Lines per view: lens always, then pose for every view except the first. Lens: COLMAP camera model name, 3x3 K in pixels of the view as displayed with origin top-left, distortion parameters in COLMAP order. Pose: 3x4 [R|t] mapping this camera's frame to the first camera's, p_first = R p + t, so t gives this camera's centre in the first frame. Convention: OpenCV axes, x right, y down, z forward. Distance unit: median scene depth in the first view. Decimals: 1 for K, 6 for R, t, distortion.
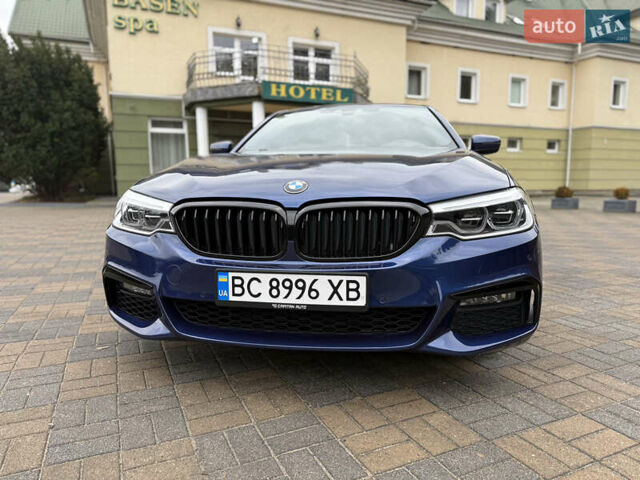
lens RADIAL K [[458.7, 0, 319.2], [0, 458.7, 241.7], [0, 0, 1]] dist [-0.003855, 0.002260]
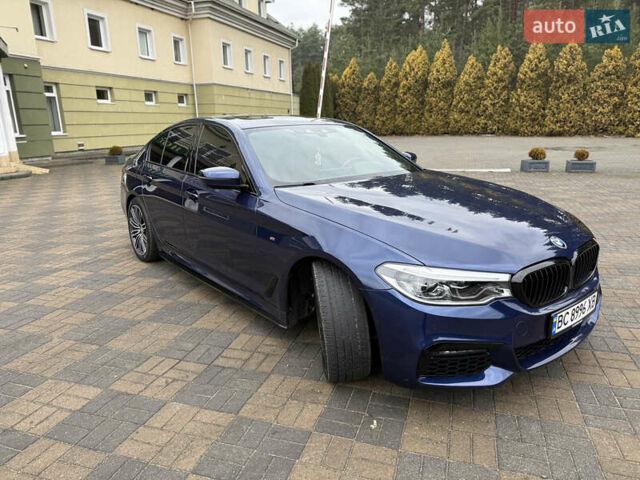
lens RADIAL K [[458.7, 0, 321.6], [0, 458.7, 239.9], [0, 0, 1]] dist [-0.003855, 0.002260]
pose [[0.668842, -0.191530, 0.718308, -0.101745], [0.108721, 0.981054, 0.160354, -0.027547], [-0.735411, -0.029156, 0.676993, 0.038294]]
